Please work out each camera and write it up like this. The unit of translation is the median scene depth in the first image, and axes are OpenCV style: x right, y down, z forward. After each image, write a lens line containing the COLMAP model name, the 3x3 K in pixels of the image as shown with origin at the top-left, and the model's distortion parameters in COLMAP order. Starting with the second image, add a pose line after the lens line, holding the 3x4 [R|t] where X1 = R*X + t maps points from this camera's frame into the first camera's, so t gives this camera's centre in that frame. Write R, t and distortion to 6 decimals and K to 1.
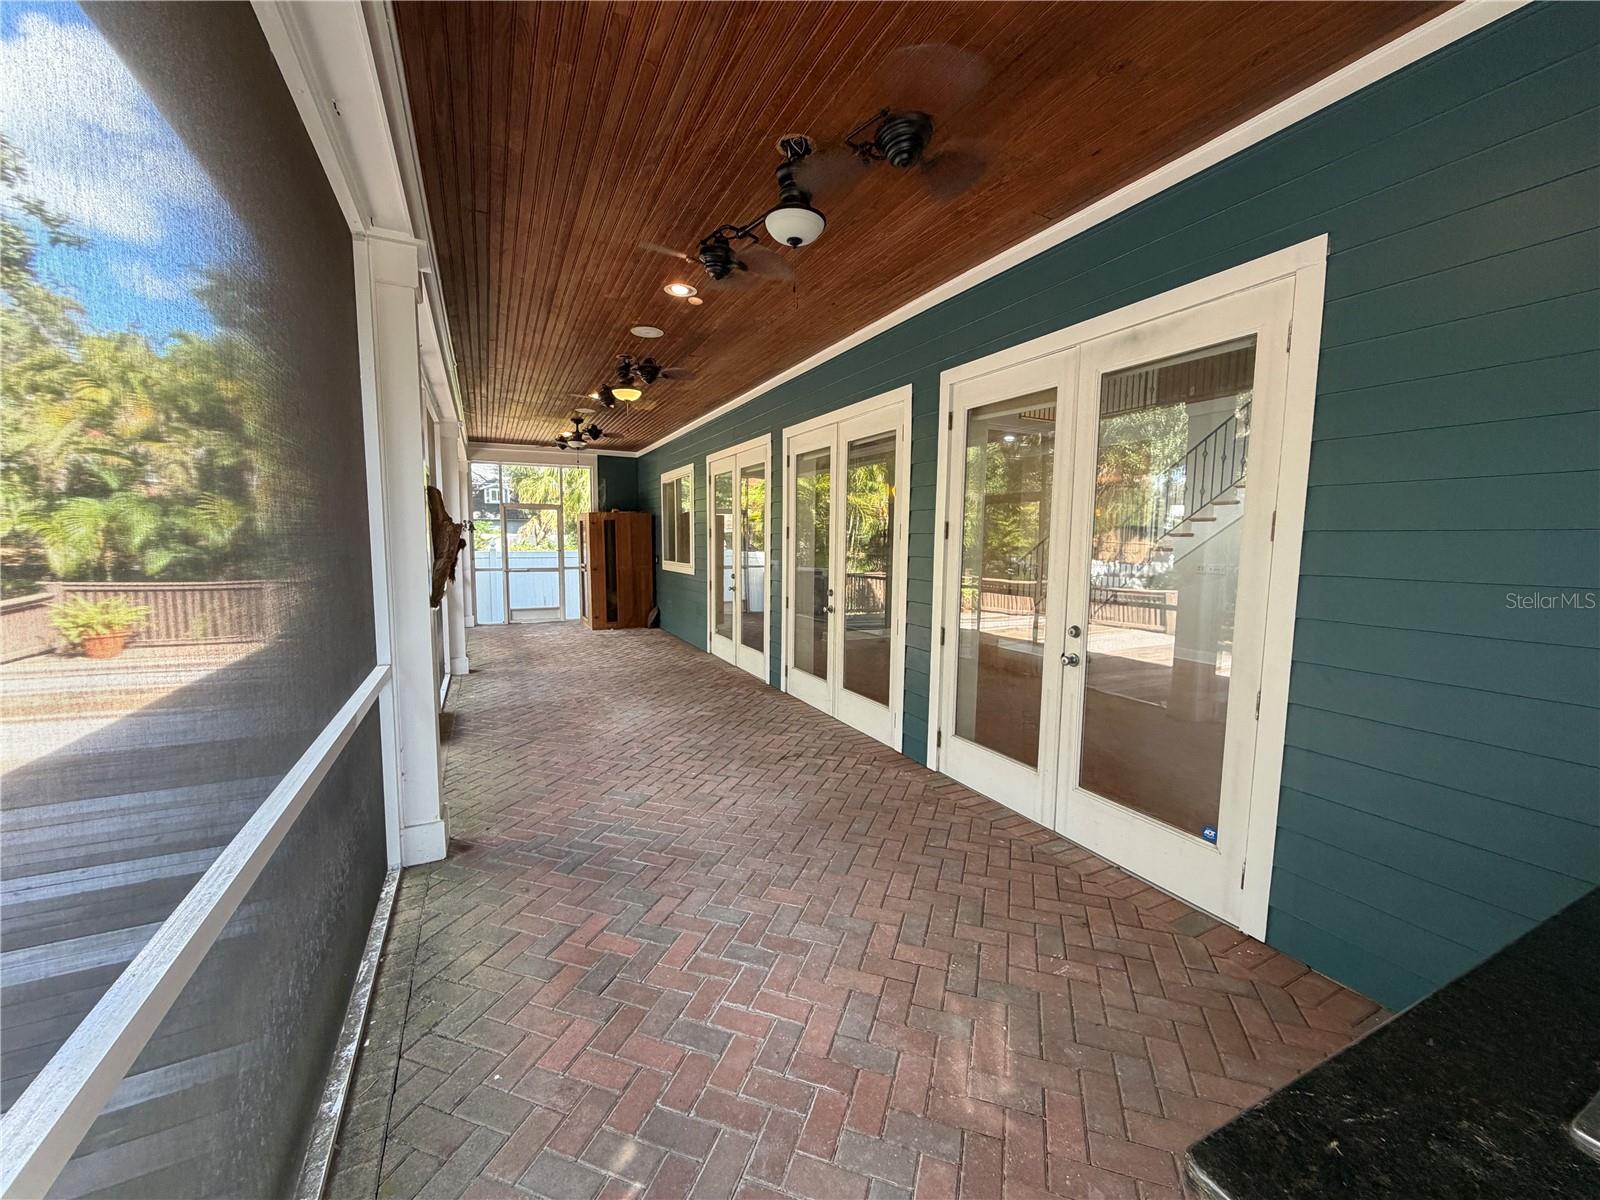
lens RADIAL K [[640.2, 0, 798.6], [0, 640.2, 602.5], [0, 0, 1]] dist [-0.001950, -0.000472]
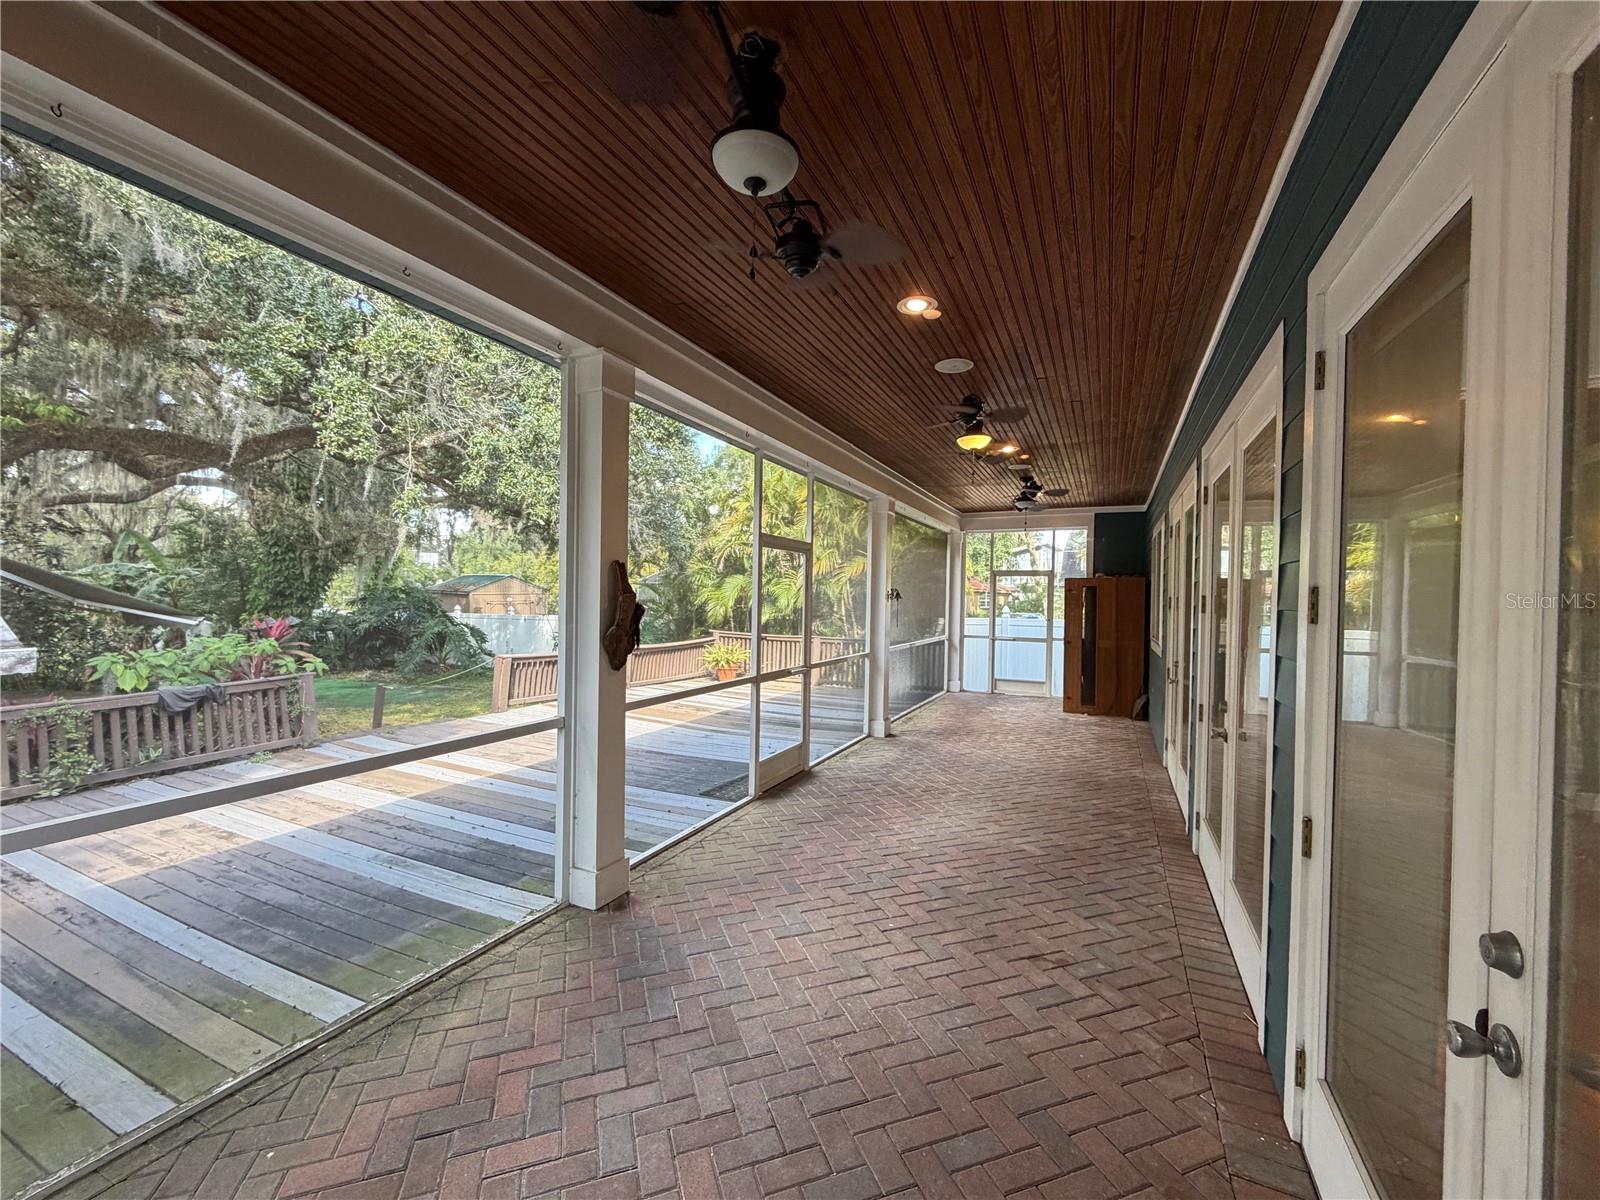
lens RADIAL K [[640.2, 0, 797.4], [0, 640.2, 599.5], [0, 0, 1]] dist [-0.001950, -0.000472]
pose [[0.615276, 0.005788, -0.788291, 0.273691], [-0.090844, 0.993832, -0.063609, -0.040266], [0.783060, 0.110748, 0.612007, 0.322673]]
